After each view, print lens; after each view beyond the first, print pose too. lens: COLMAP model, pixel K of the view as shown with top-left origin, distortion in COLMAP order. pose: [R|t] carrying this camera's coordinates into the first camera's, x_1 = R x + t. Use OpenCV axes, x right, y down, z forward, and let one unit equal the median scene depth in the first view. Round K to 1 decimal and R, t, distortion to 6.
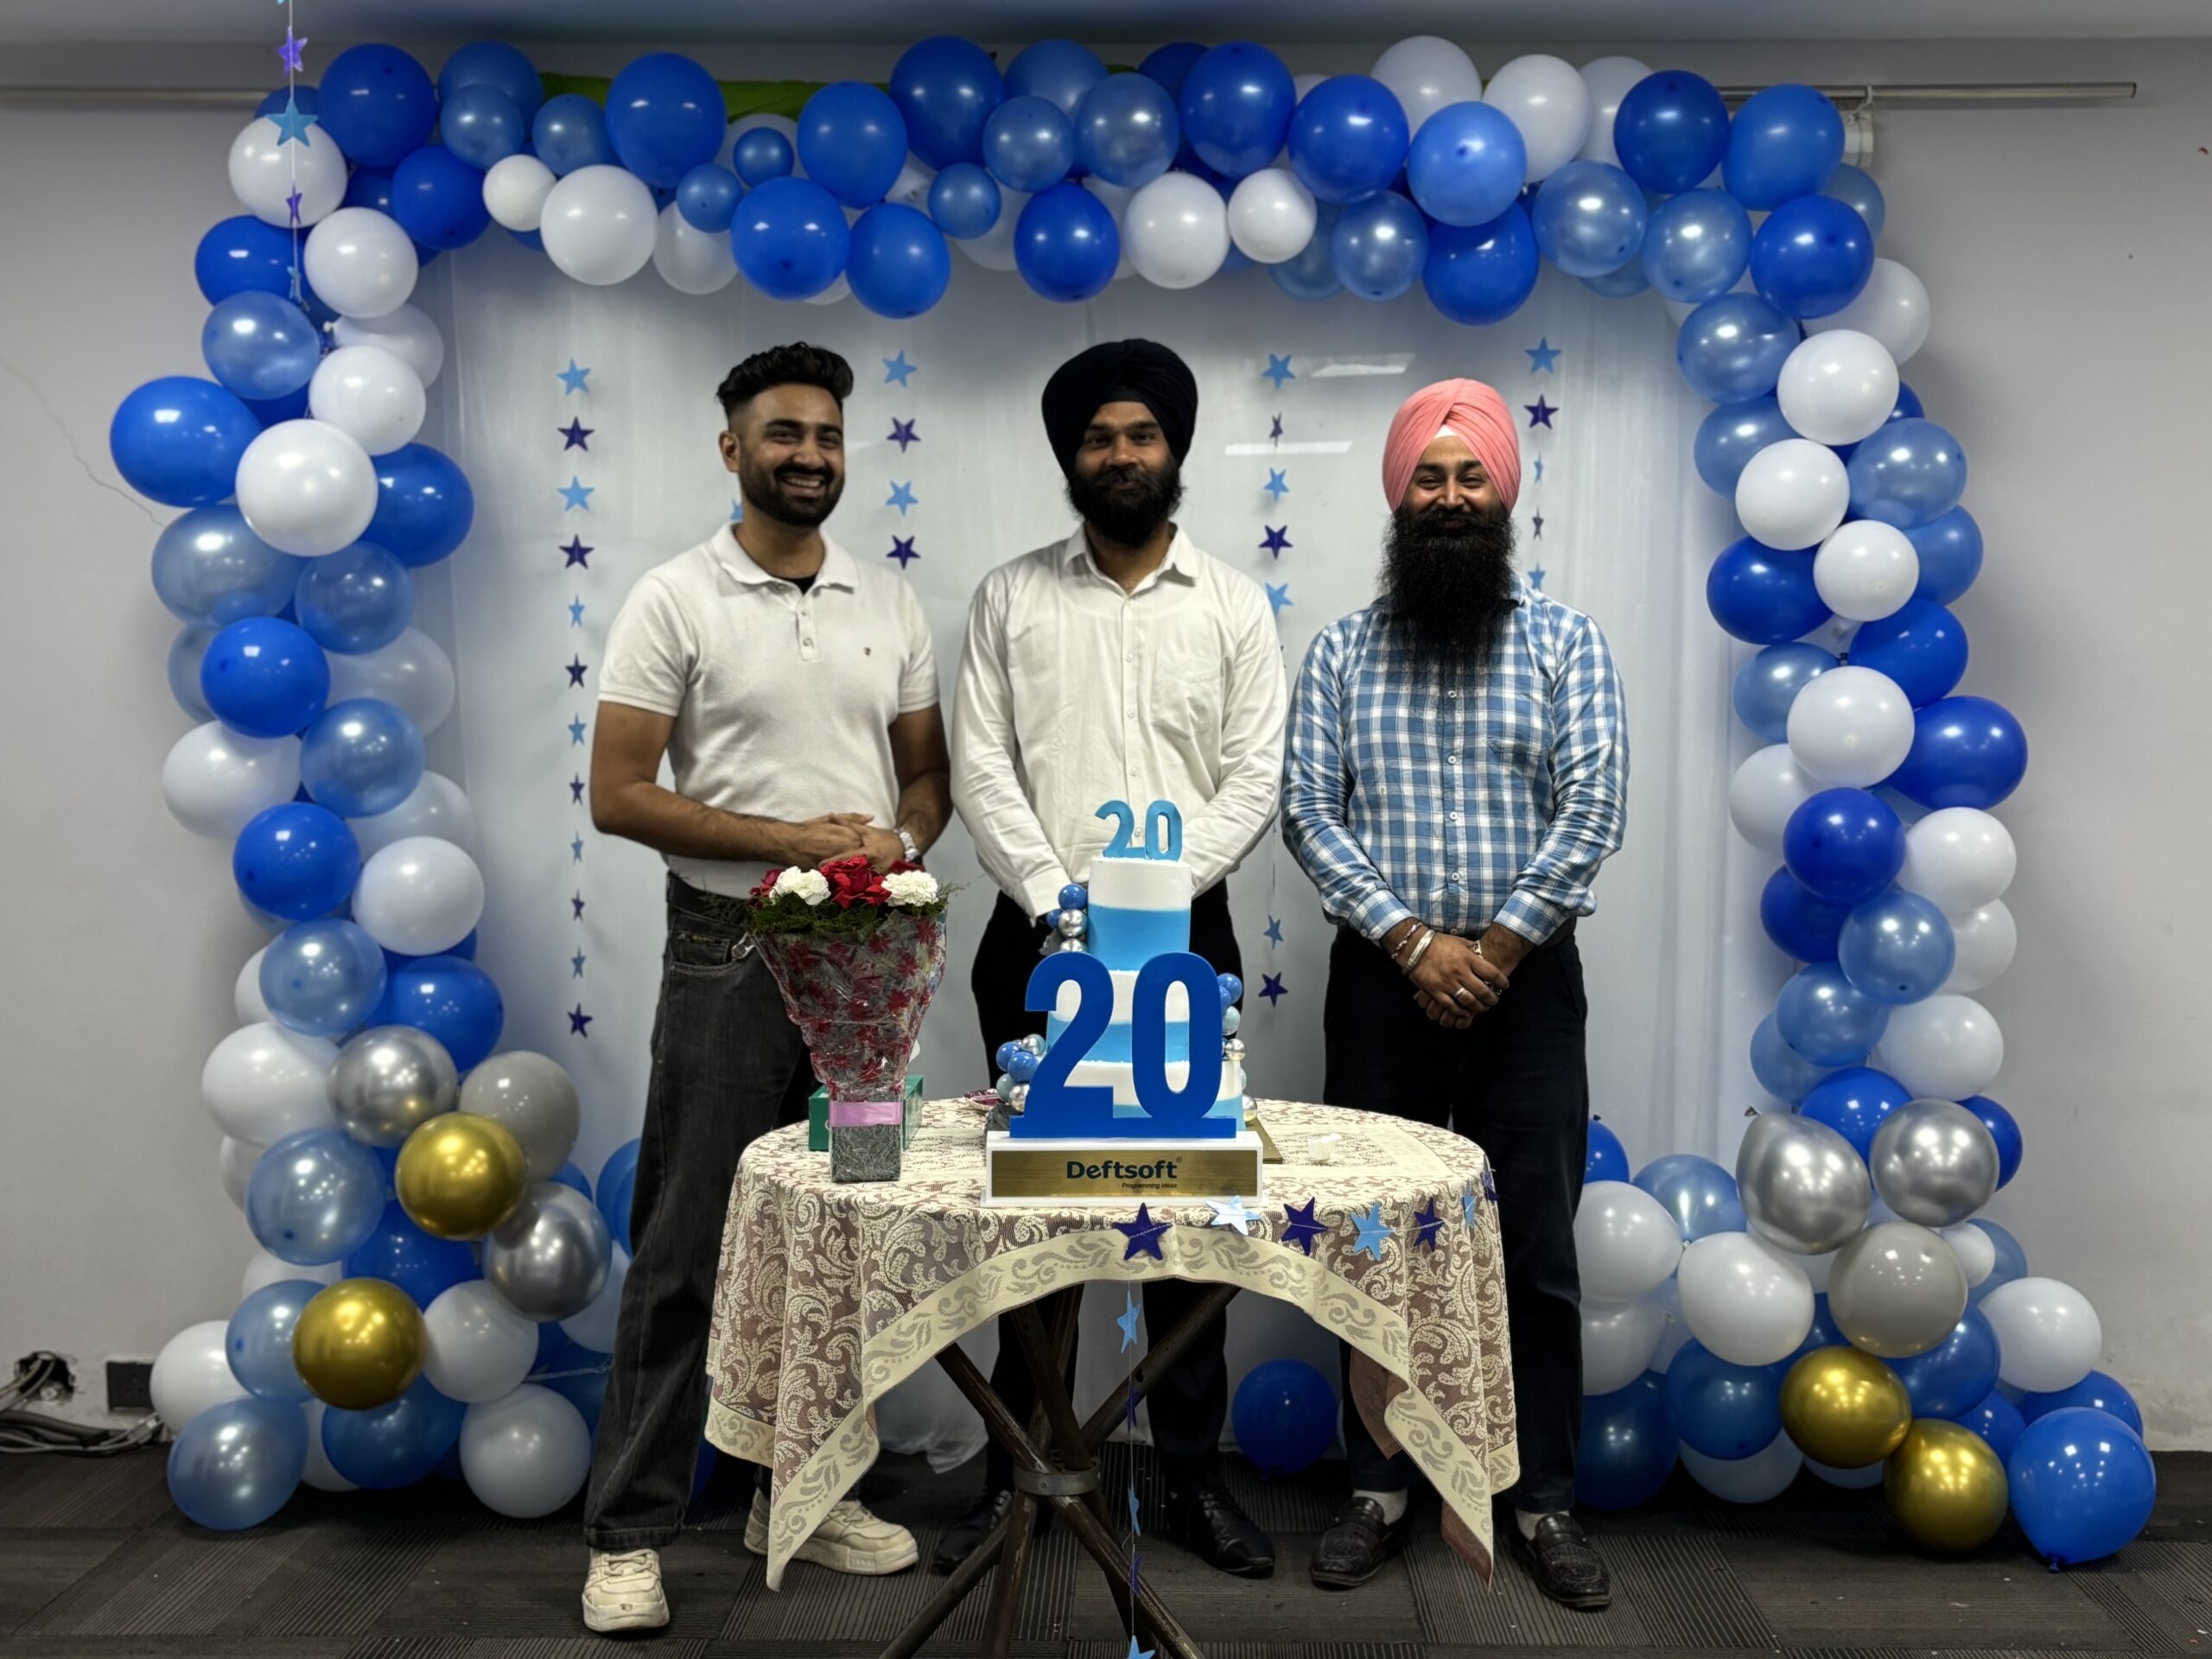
lens RADIAL K [[2605.8, 0, 1124.1], [0, 2605.8, 788.9], [0, 0, 1]] dist [0.021554, 0.000000]
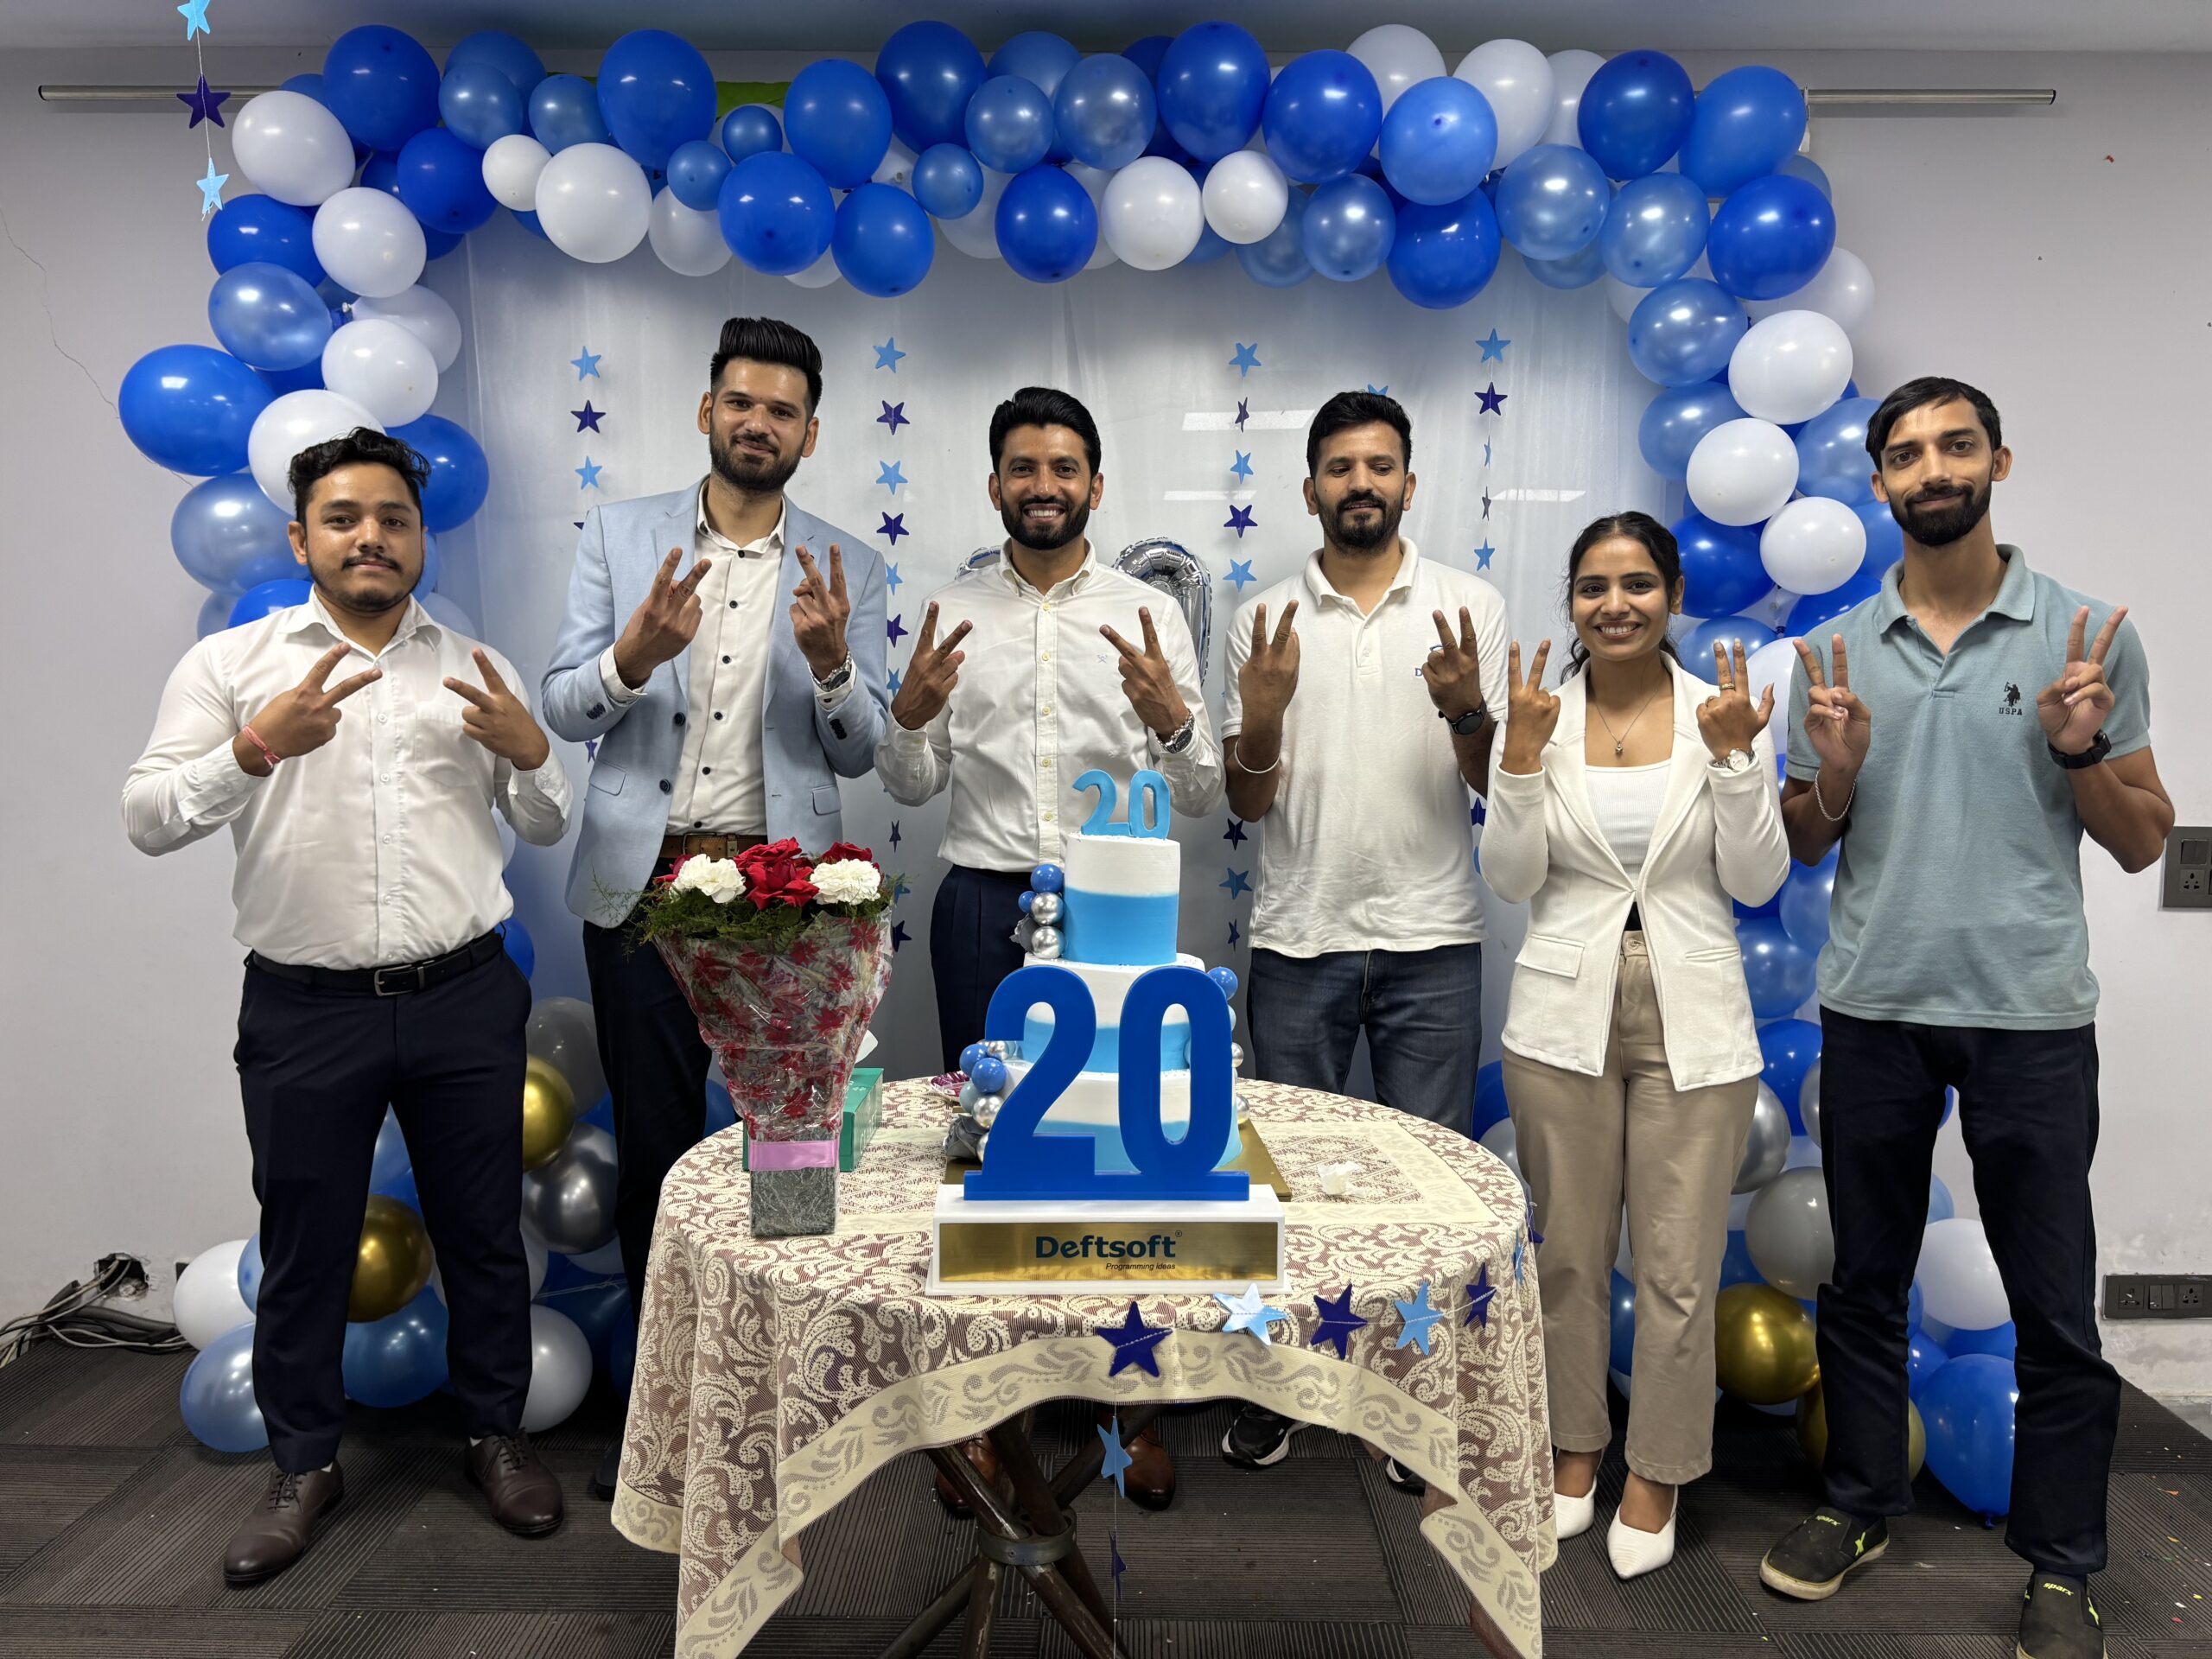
lens RADIAL K [[1612.9, 0, 1094.1], [0, 1612.9, 811.8], [0, 0, 1]] dist [-0.018010, 0.031880]
pose [[0.999977, 0.004911, 0.004676, -0.004966], [-0.005115, 0.998986, 0.044730, -0.004546], [-0.004451, -0.044753, 0.998988, 0.353739]]
